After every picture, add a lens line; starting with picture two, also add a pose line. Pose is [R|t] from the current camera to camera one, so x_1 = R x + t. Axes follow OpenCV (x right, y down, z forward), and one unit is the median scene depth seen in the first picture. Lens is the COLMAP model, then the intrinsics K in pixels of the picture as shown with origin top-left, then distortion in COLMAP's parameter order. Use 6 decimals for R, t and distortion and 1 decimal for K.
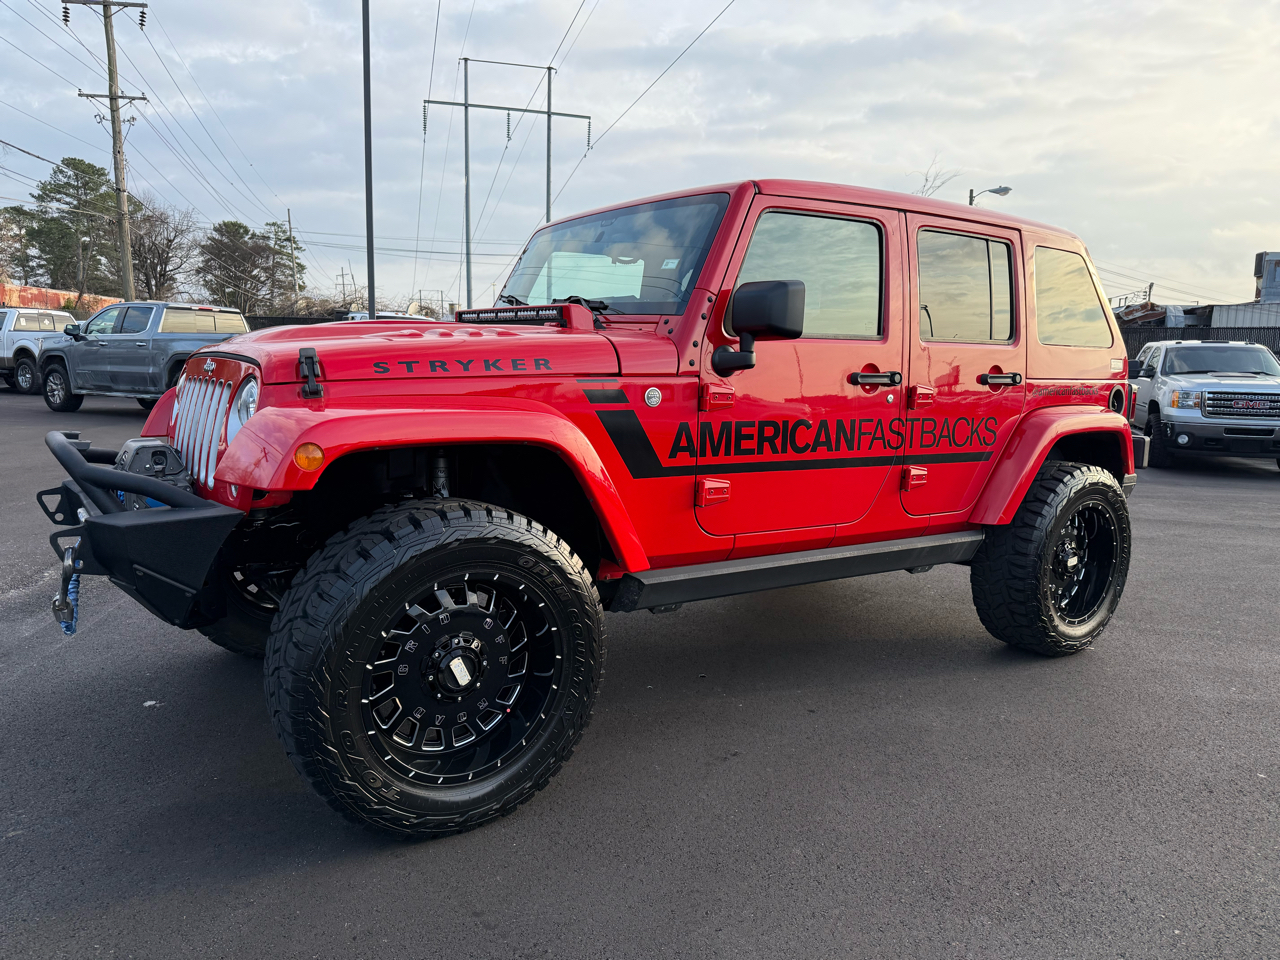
lens RADIAL K [[900.9, 0, 645.3], [0, 900.9, 470.4], [0, 0, 1]] dist [0.092927, -0.126138]
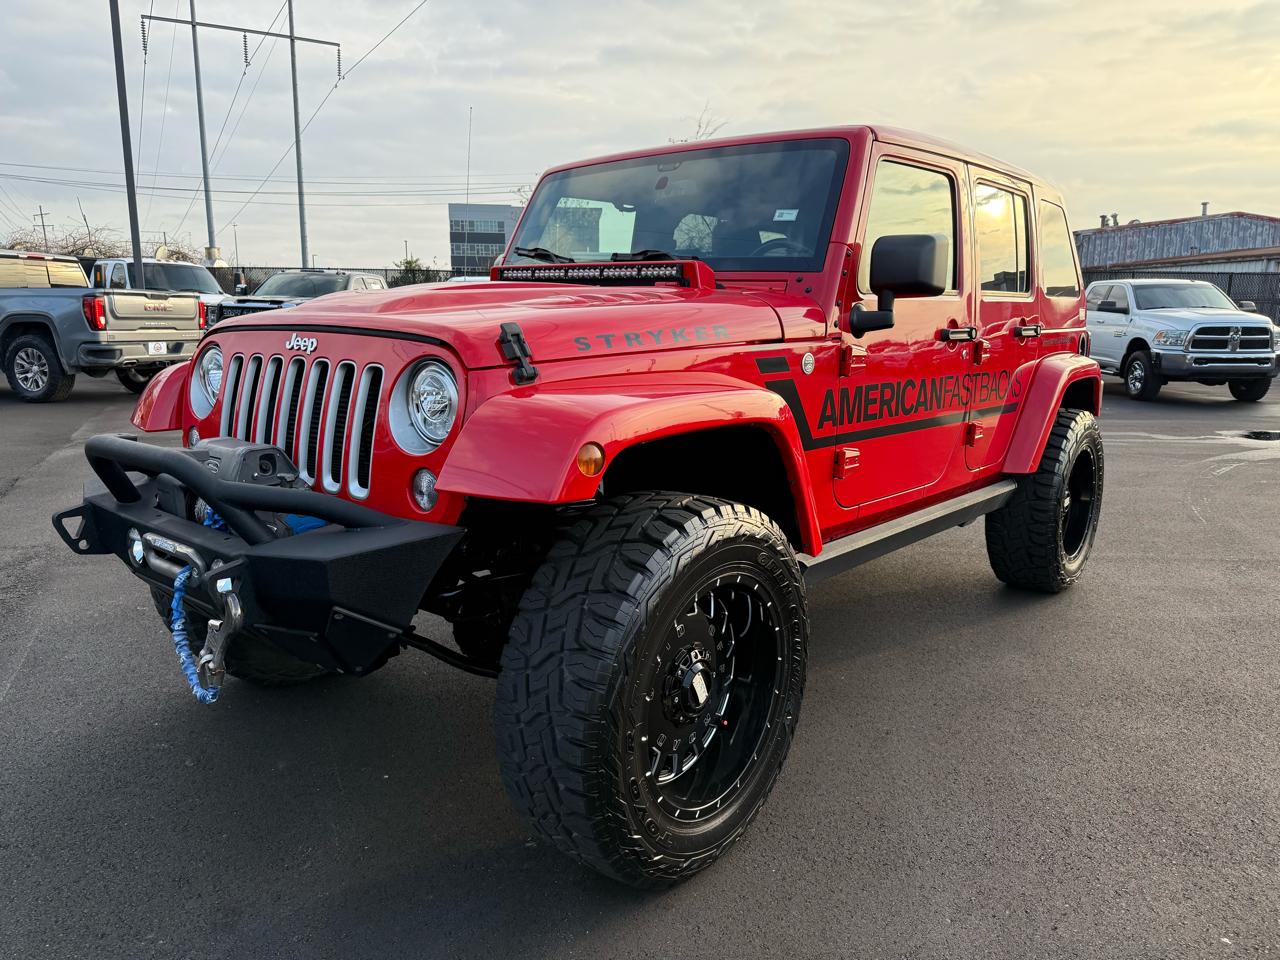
lens RADIAL K [[904.1, 0, 638.1], [0, 904.1, 466.8], [0, 0, 1]] dist [0.066923, -0.075944]
pose [[0.967068, -0.060308, 0.247270, -0.329877], [0.046789, 0.997089, 0.060195, -0.033792], [-0.250181, -0.046643, 0.967075, 0.124496]]
